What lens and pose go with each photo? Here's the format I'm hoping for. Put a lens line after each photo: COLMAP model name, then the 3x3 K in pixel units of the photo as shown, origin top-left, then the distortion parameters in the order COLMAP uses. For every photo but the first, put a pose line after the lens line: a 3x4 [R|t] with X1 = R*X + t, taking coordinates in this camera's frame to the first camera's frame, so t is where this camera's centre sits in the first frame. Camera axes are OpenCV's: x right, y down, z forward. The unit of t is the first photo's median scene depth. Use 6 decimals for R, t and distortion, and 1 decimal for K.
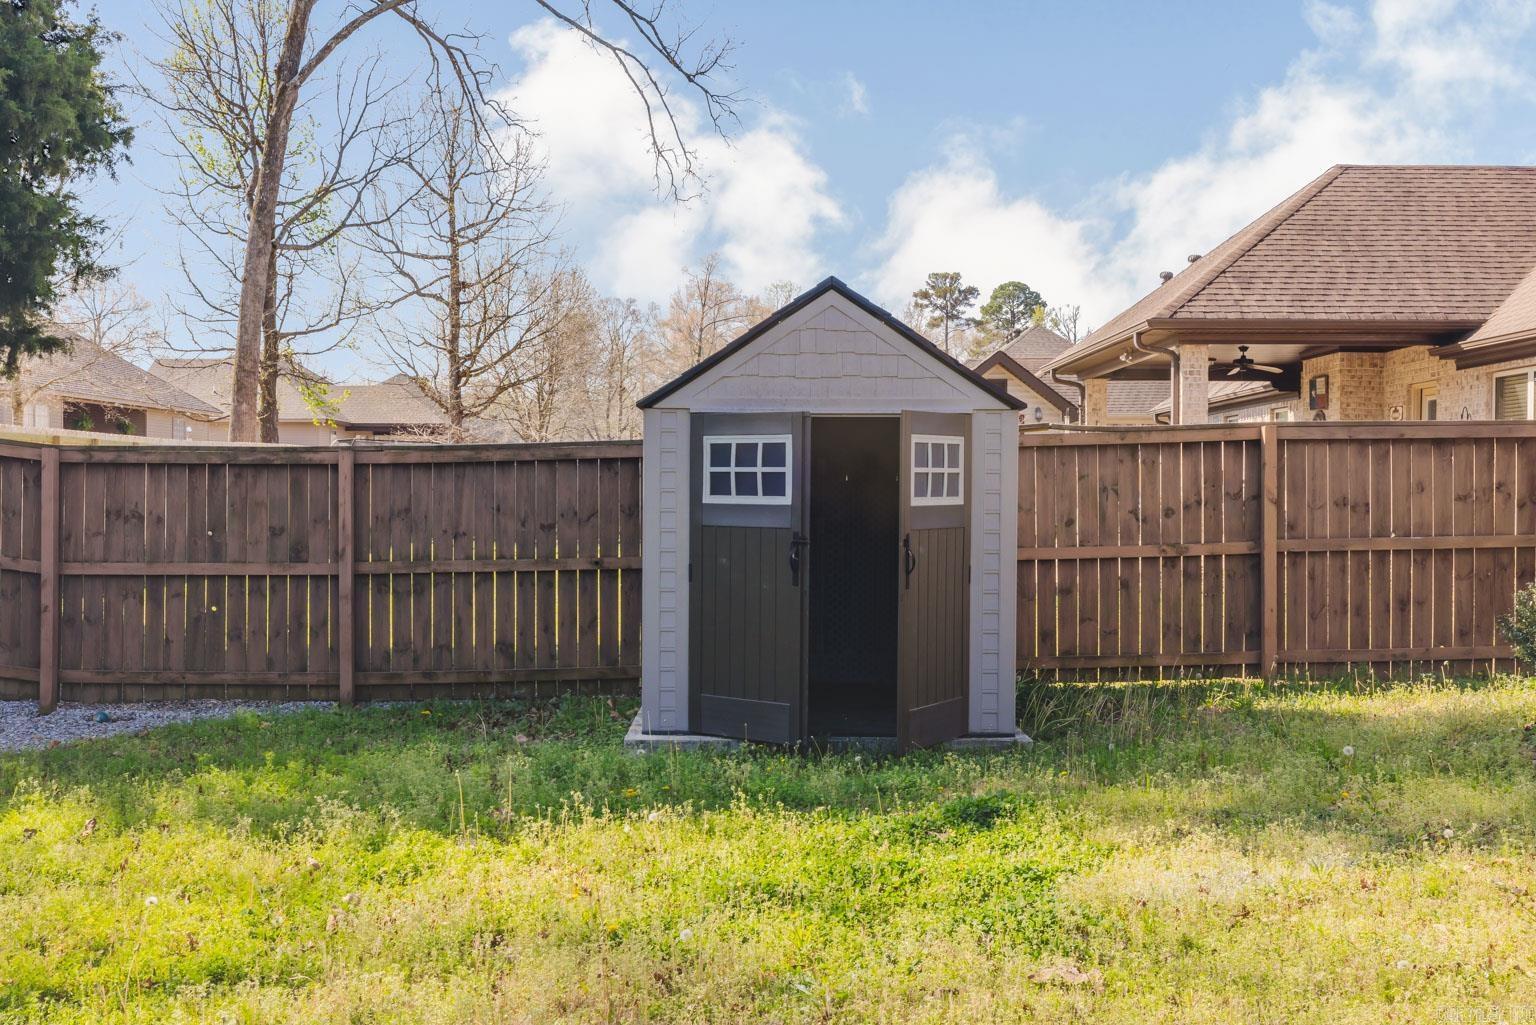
lens RADIAL K [[1512.0, 0, 725.6], [0, 1512.0, 545.2], [0, 0, 1]] dist [0.018376, 0.000000]
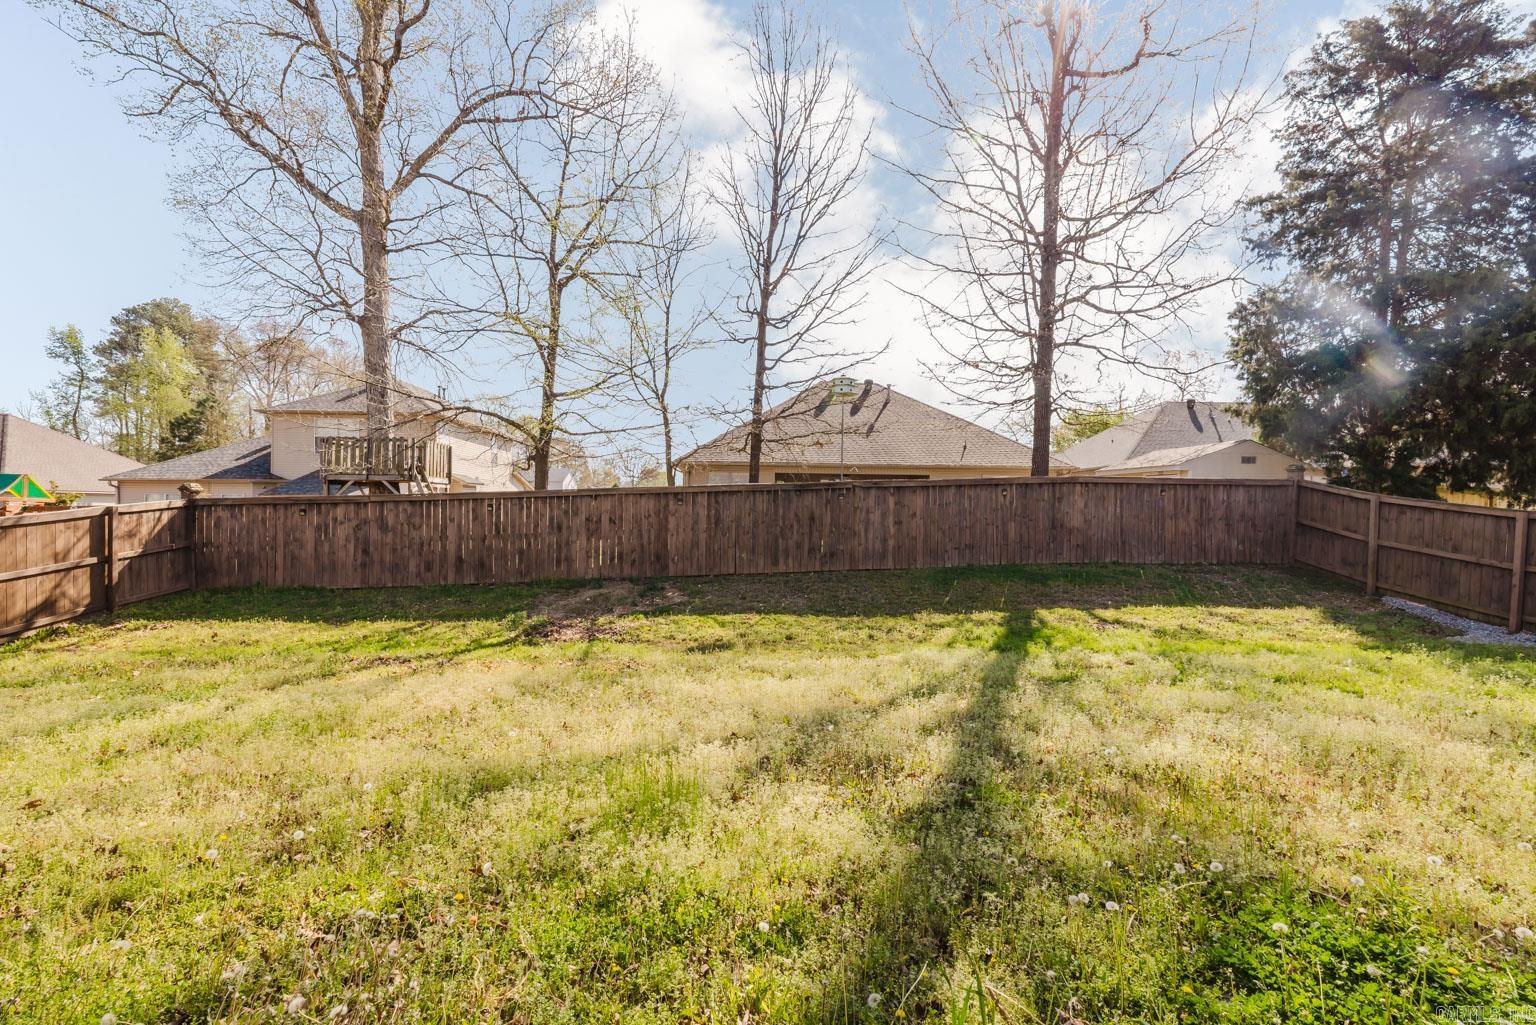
lens RADIAL K [[651.0, 0, 774.1], [0, 651.0, 516.0], [0, 0, 1]] dist [0.002328, -0.001409]
pose [[0.092284, 0.011548, -0.995666, 0.377037], [-0.044954, 0.998961, 0.007419, -0.017045], [0.994717, 0.044075, 0.092708, -0.144470]]
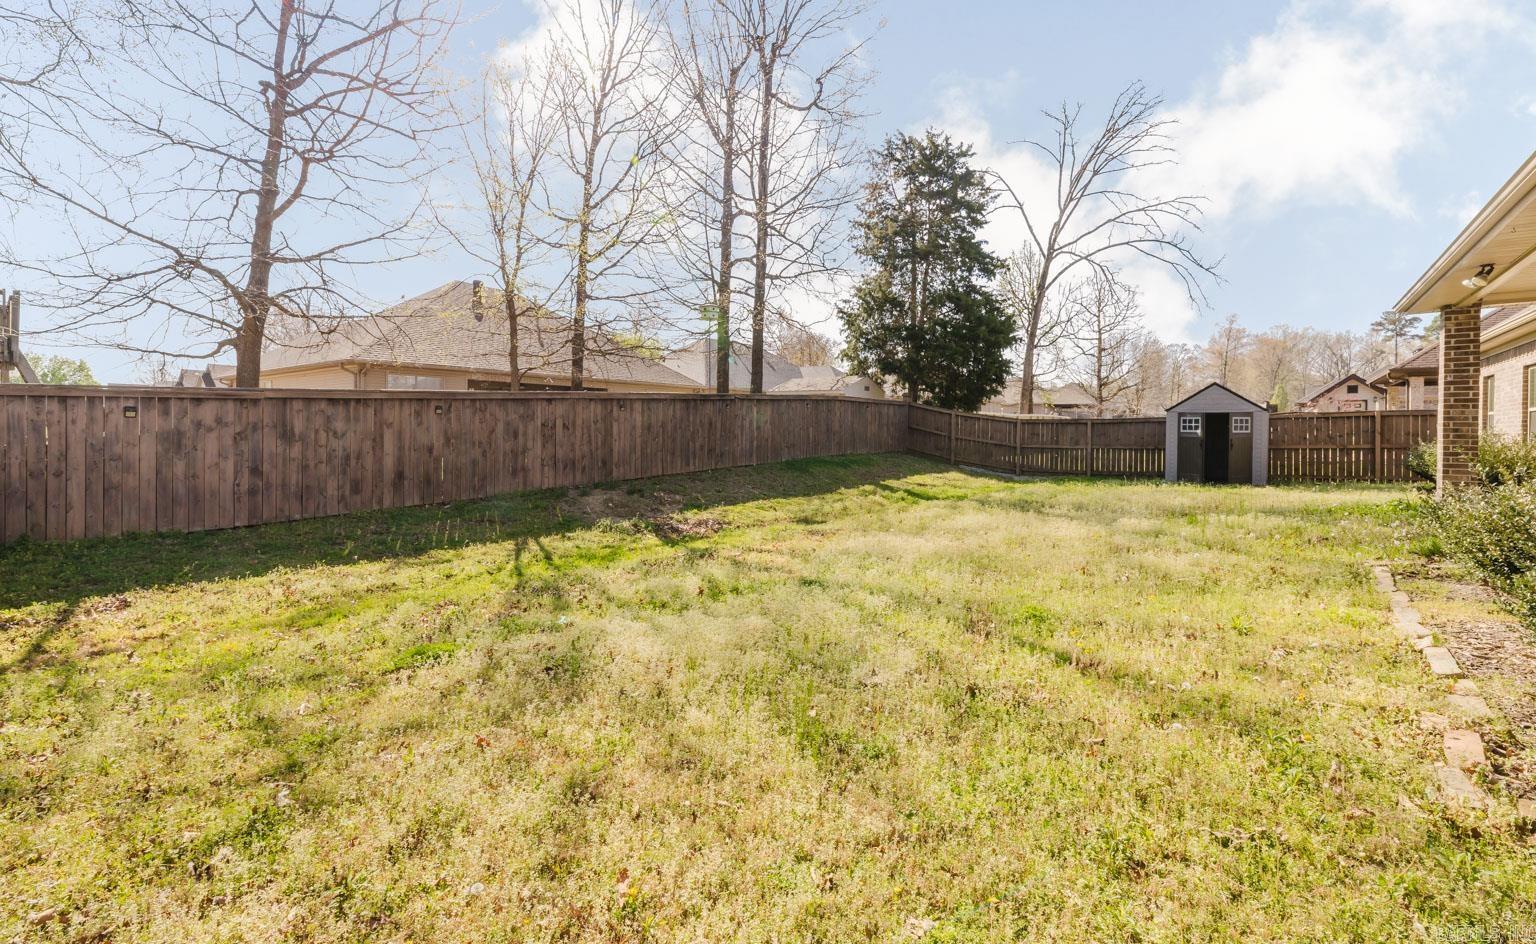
lens RADIAL K [[663.7, 0, 764.1], [0, 663.7, 432.9], [0, 0, 1]] dist [-0.001367, 0.000062]
pose [[0.807026, 0.007570, -0.590467, 0.117919], [-0.026839, 0.999355, -0.023871, 0.044562], [0.589906, 0.035112, 0.806708, -1.064289]]
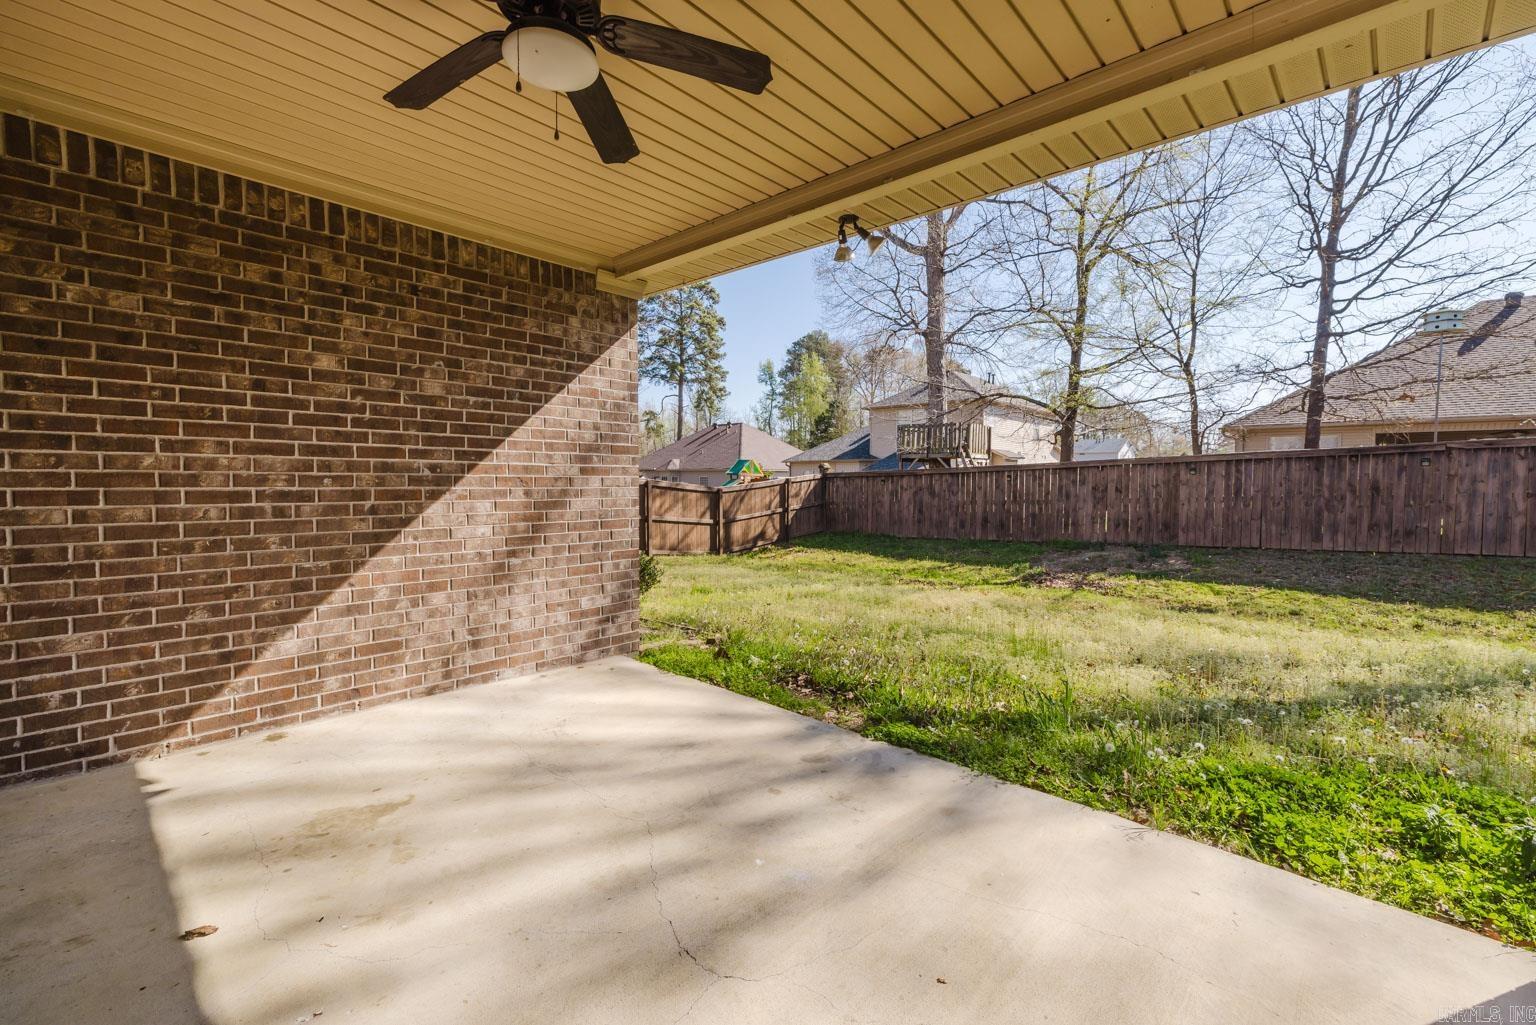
lens RADIAL K [[651.0, 0, 769.0], [0, 651.0, 506.2], [0, 0, 1]] dist [0.002328, -0.001409]
pose [[-0.664102, 0.029453, -0.747061, 0.569712], [-0.031797, 0.997207, 0.067581, -0.018117], [0.746965, 0.068635, -0.661311, 0.007466]]
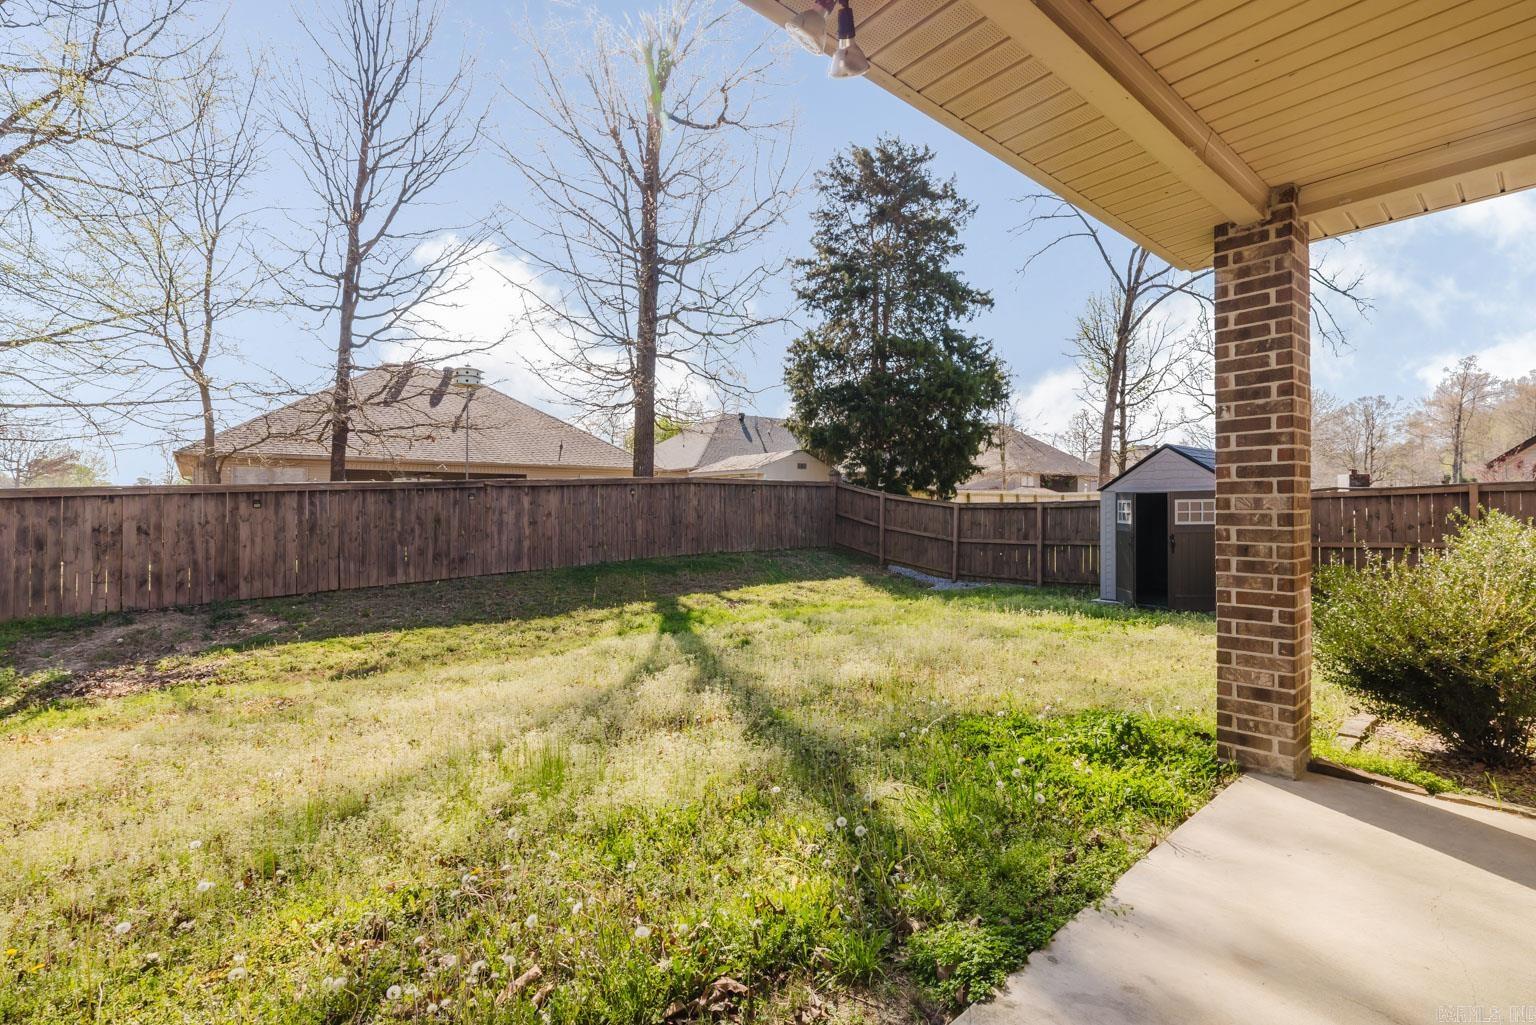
lens RADIAL K [[687.0, 0, 767.3], [0, 687.0, 506.7], [0, 0, 1]] dist [-0.005759, 0.000738]
pose [[0.667322, -0.010489, -0.744695, 0.400898], [-0.017290, 0.999413, -0.029570, -0.005680], [0.744568, 0.032609, 0.666749, -0.318645]]
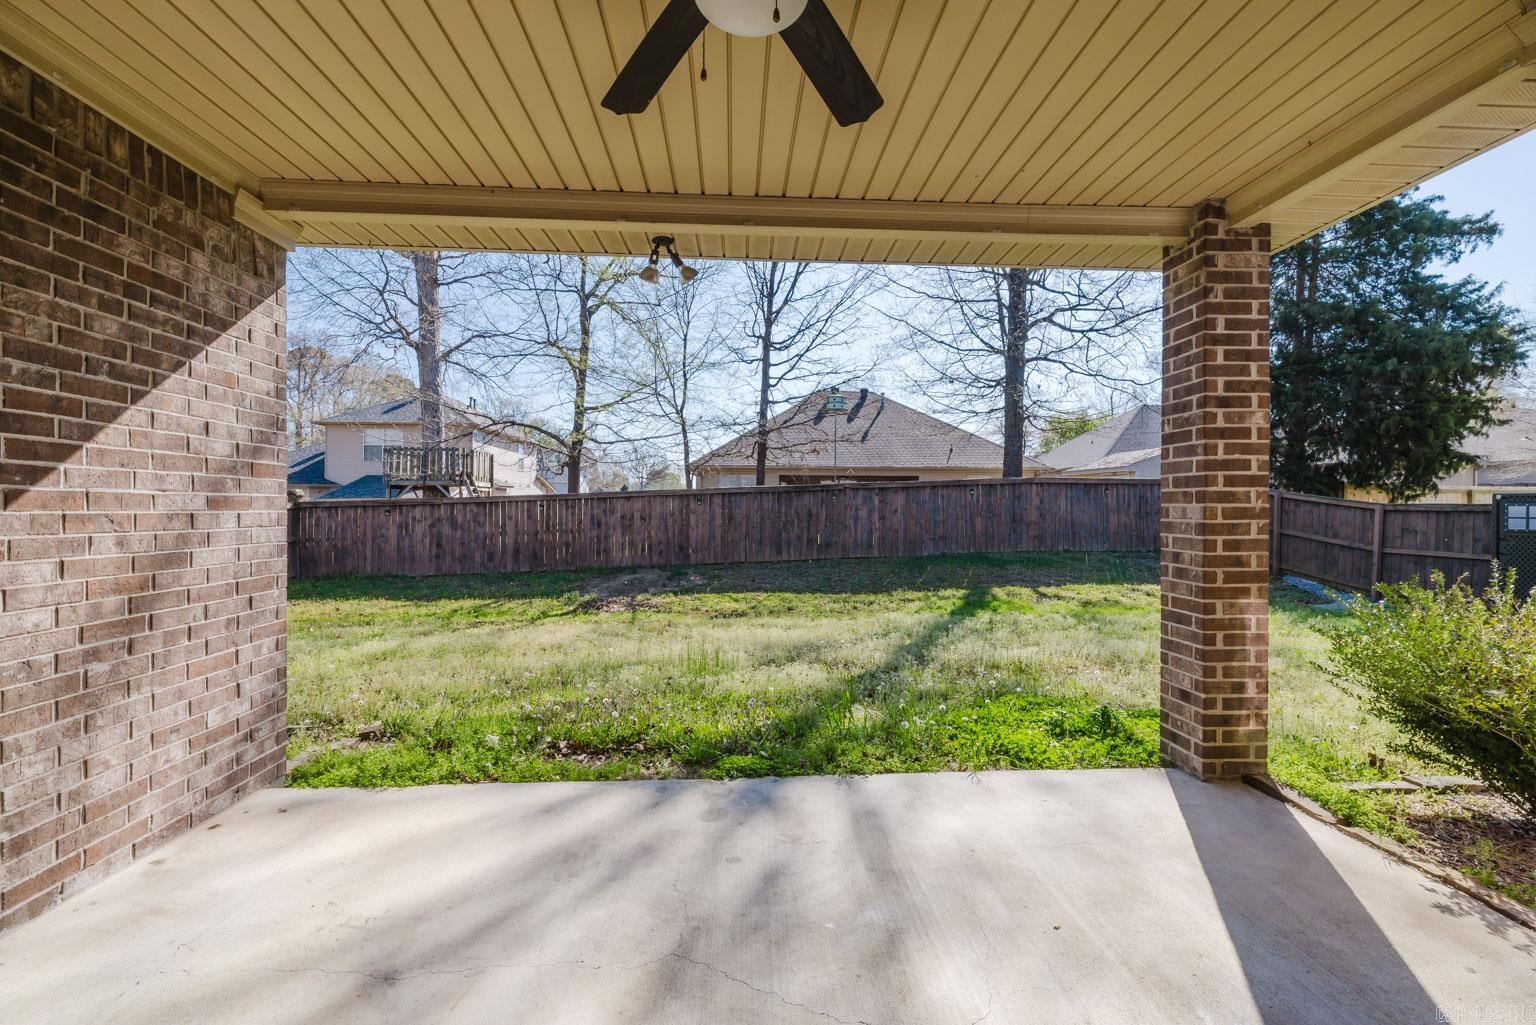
lens RADIAL K [[651.0, 0, 771.6], [0, 651.0, 513.6], [0, 0, 1]] dist [0.002328, -0.001409]
pose [[0.080617, 0.008376, -0.996710, 0.611548], [-0.037536, 0.999281, 0.005362, -0.014219], [0.996038, 0.036981, 0.080874, -0.163001]]
